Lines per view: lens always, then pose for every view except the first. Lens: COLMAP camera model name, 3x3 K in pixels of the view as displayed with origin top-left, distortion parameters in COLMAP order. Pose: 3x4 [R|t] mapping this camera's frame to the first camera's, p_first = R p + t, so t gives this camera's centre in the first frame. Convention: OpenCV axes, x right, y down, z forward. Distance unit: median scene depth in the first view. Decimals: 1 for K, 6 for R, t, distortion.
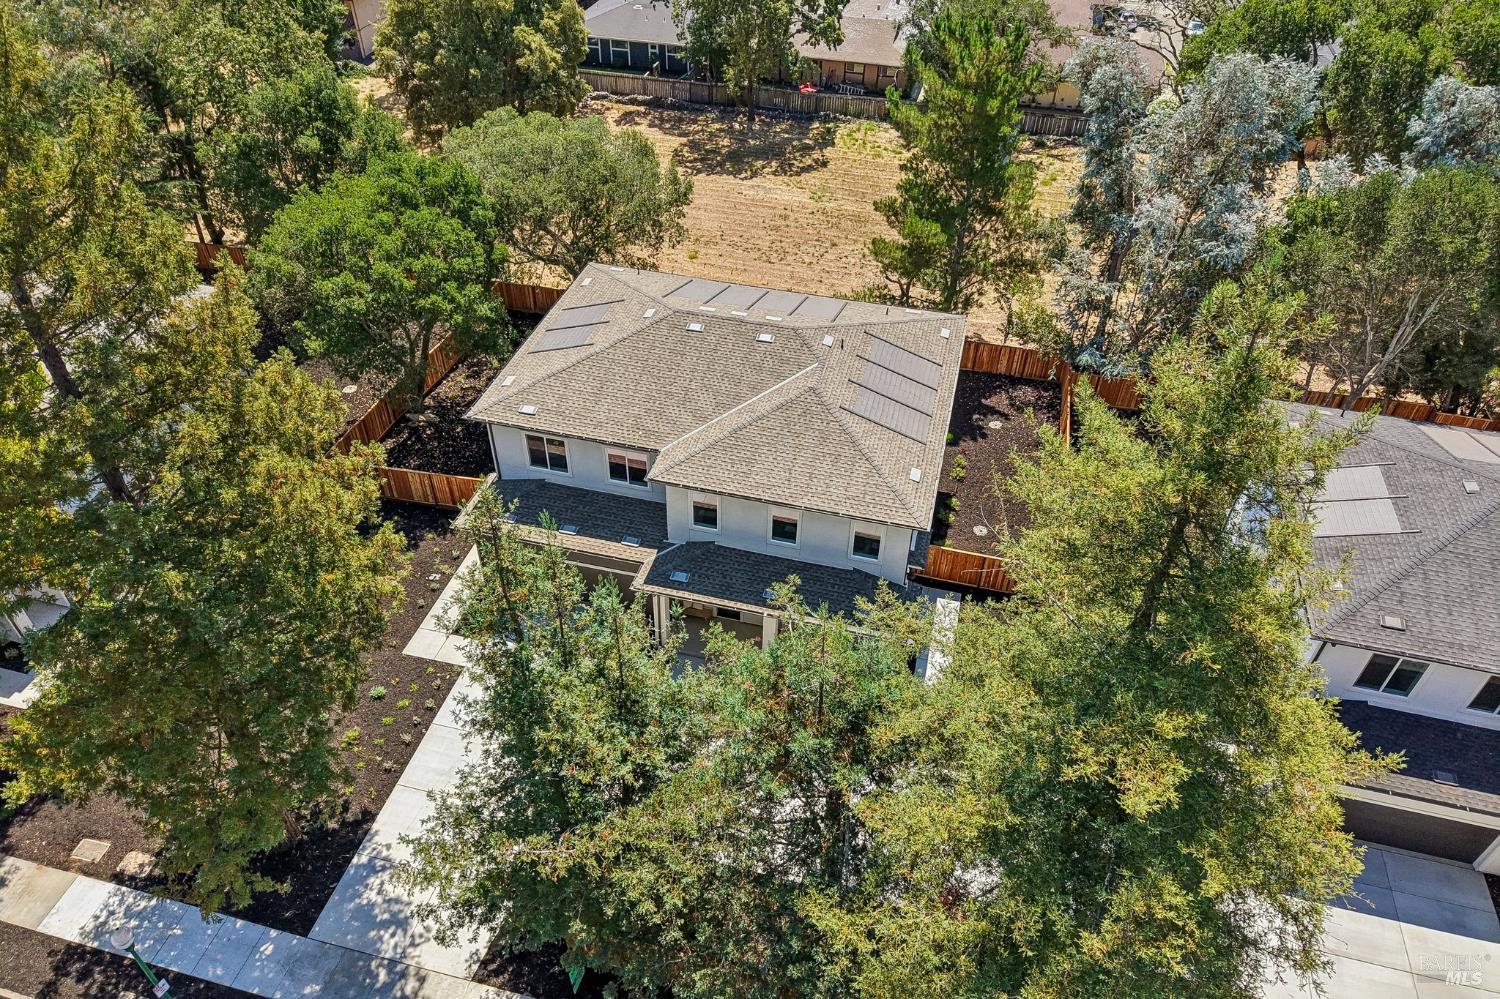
lens RADIAL K [[1009.2, 0, 746.9], [0, 1009.2, 493.0], [0, 0, 1]] dist [0.032067, -0.027961]
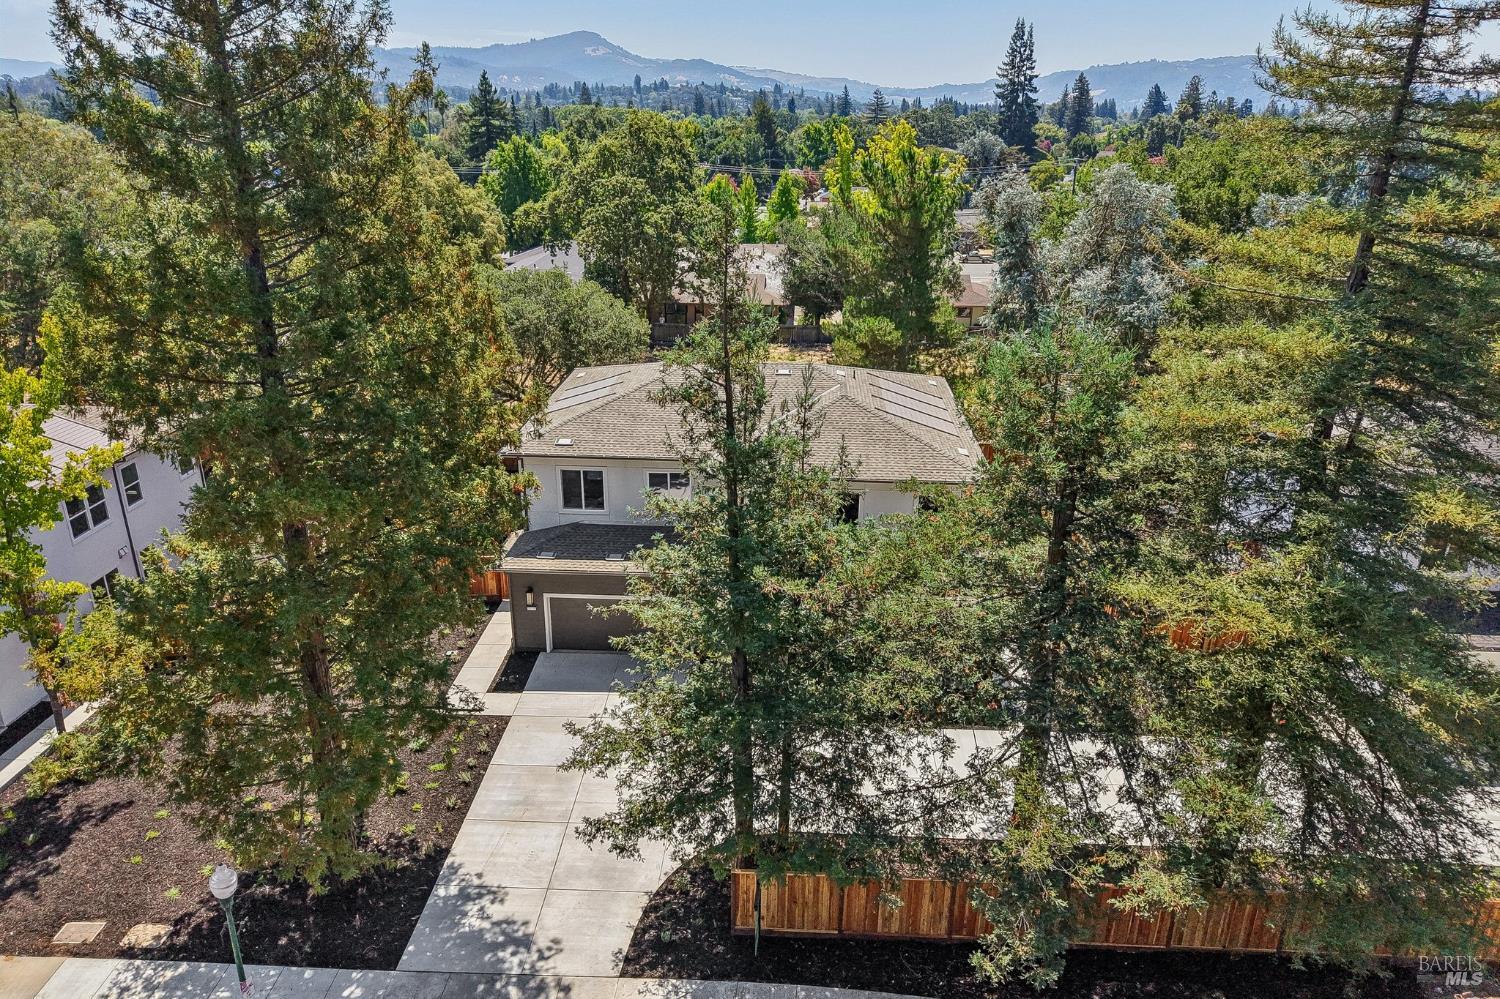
lens RADIAL K [[1010.5, 0, 743.9], [0, 1010.5, 502.9], [0, 0, 1]] dist [-0.029367, 0.090438]
pose [[0.979857, -0.072766, 0.185969, -0.224591], [0.127876, 0.943912, -0.304432, 0.280028], [-0.153386, 0.322081, 0.934204, 0.083759]]
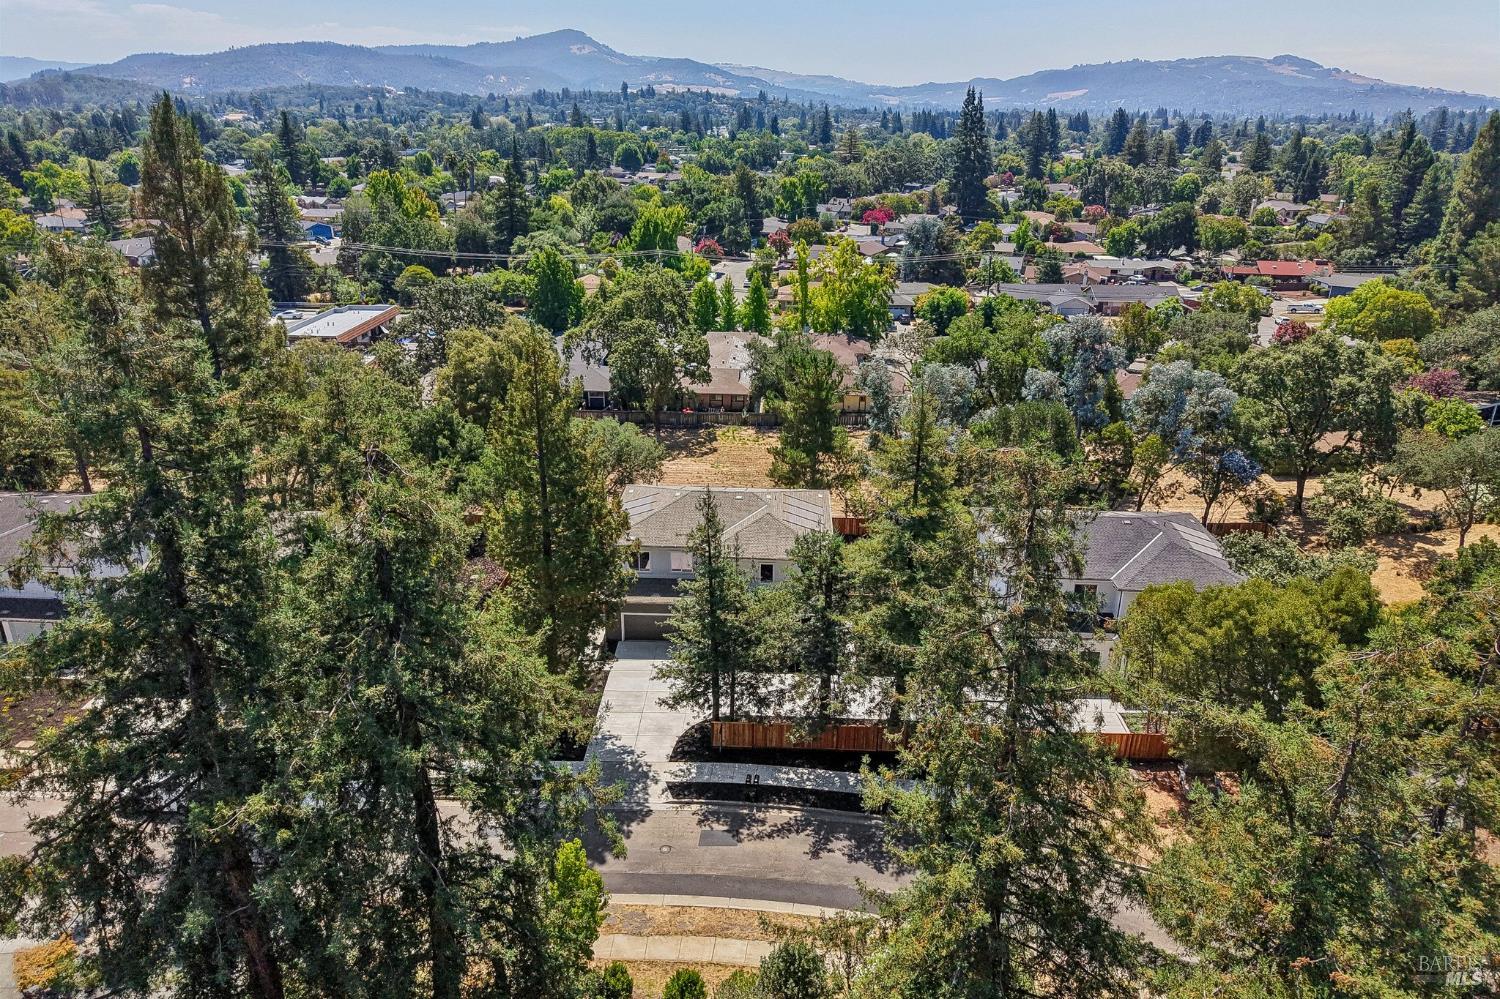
lens RADIAL K [[1009.2, 0, 746.9], [0, 1009.2, 493.0], [0, 0, 1]] dist [0.032067, -0.027961]
pose [[0.976611, -0.075427, 0.201347, -0.374577], [0.136294, 0.941442, -0.308401, 0.462333], [-0.166295, 0.328630, 0.929703, -0.891141]]
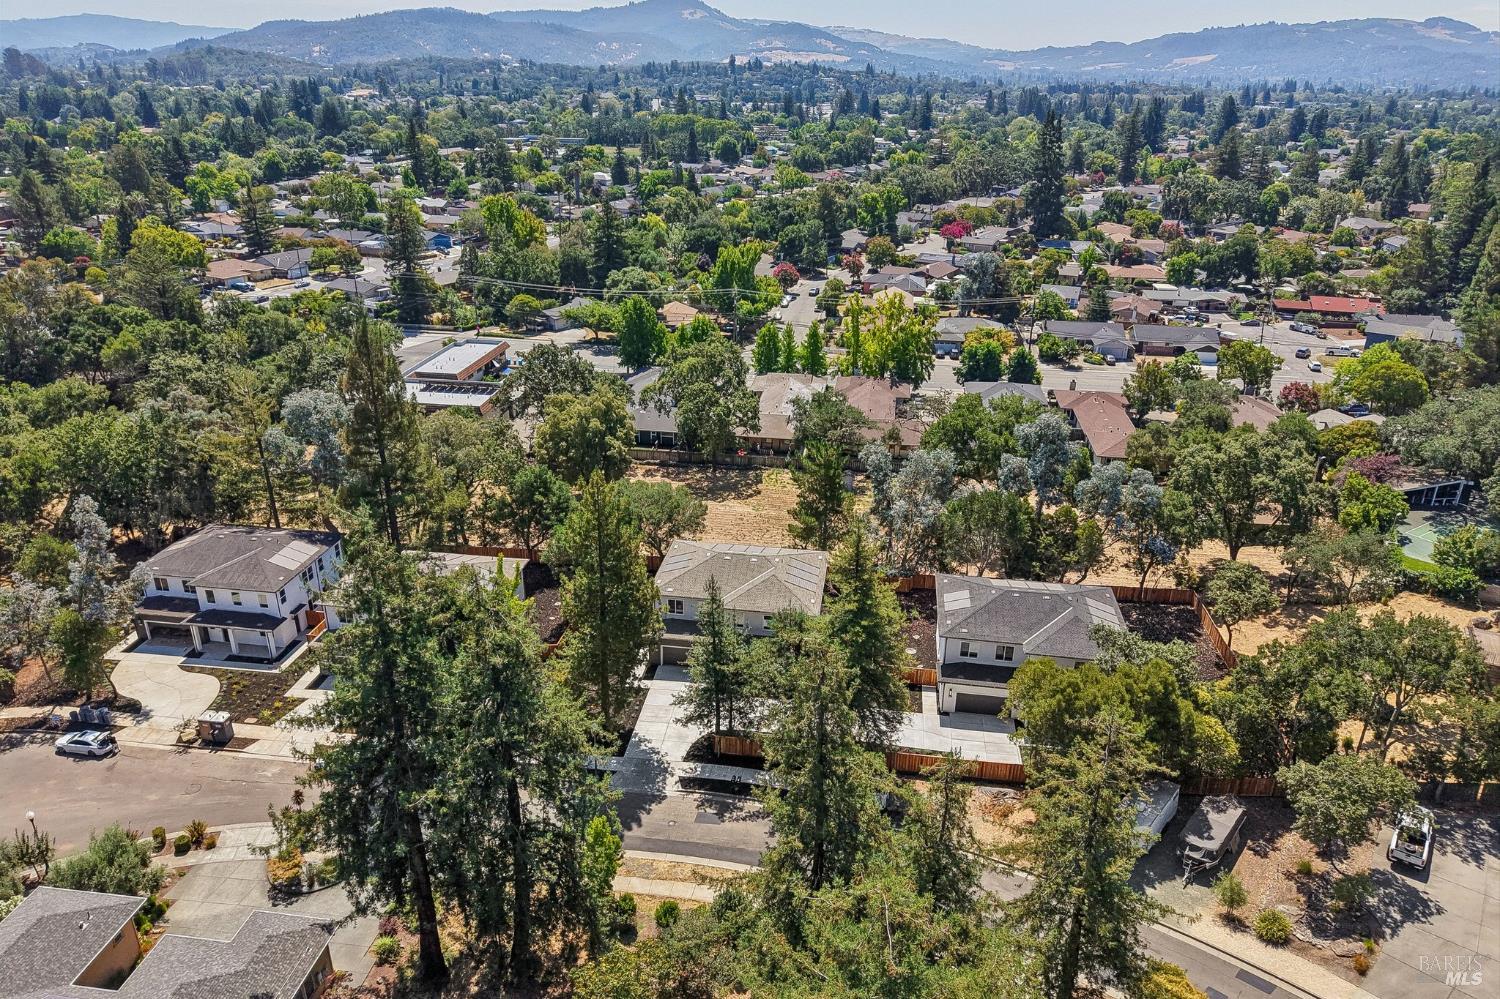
lens RADIAL K [[1009.2, 0, 746.9], [0, 1009.2, 493.0], [0, 0, 1]] dist [0.032067, -0.027961]
pose [[0.993337, -0.041754, 0.107417, -0.281467], [0.071247, 0.955098, -0.287597, 0.439901], [-0.090586, 0.293334, 0.951709, -1.589721]]
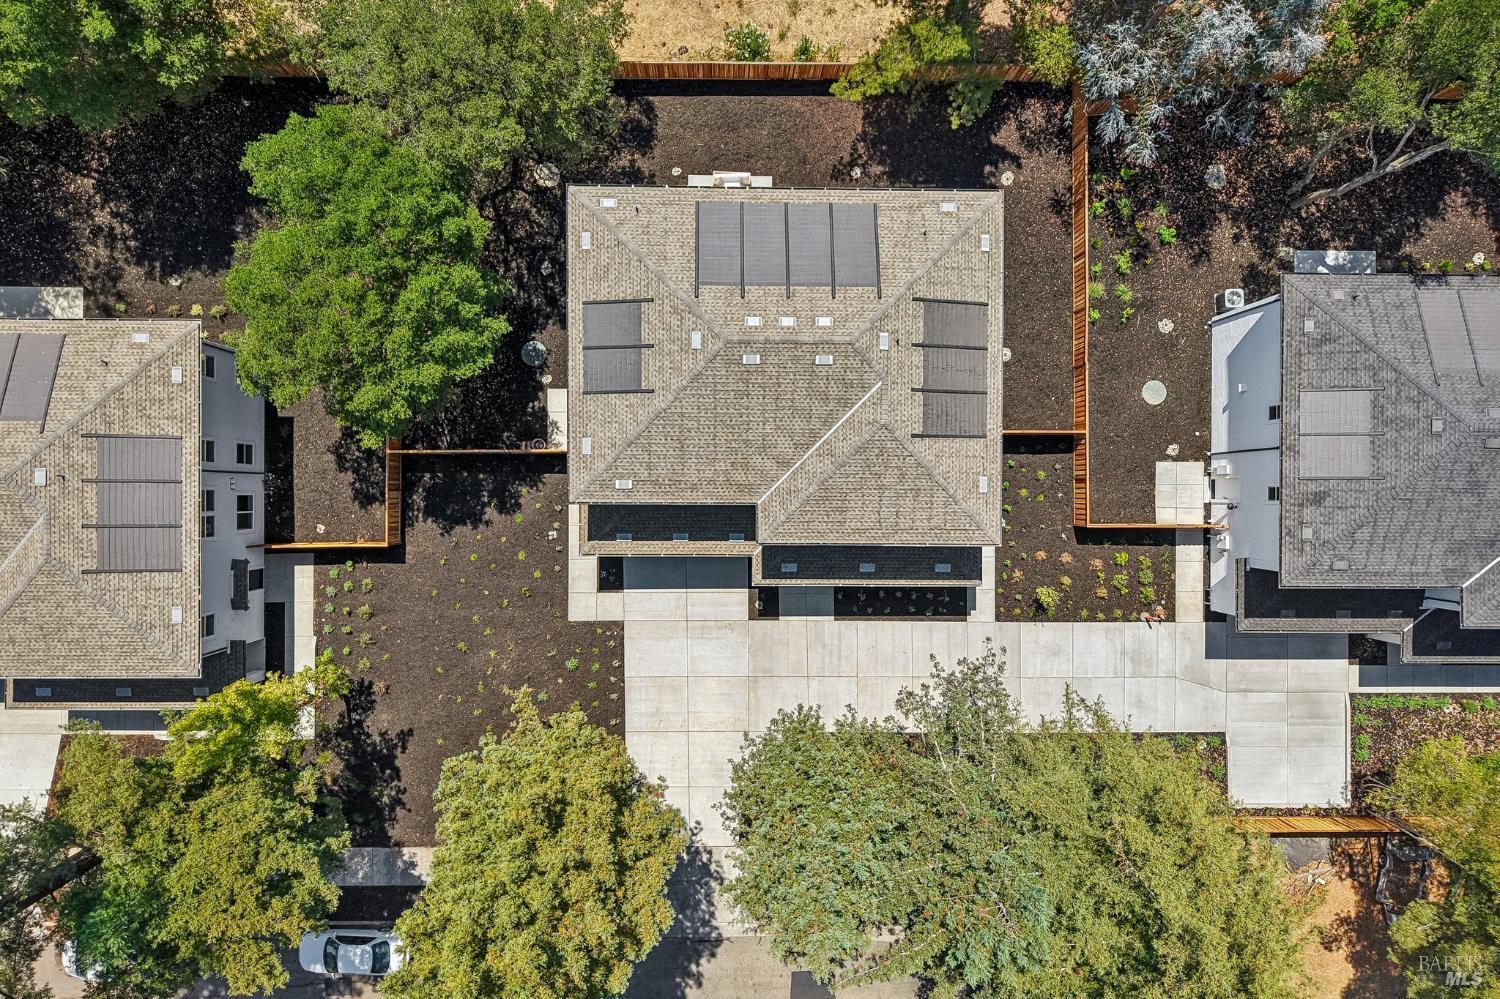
lens RADIAL K [[1009.2, 0, 747.1], [0, 1009.2, 495.7], [0, 0, 1]] dist [0.015148, -0.008802]
pose [[0.969409, -0.245387, 0.005621, -0.094118], [0.153081, 0.622336, 0.767635, -0.846112], [-0.191865, -0.743292, 0.640863, 0.270567]]
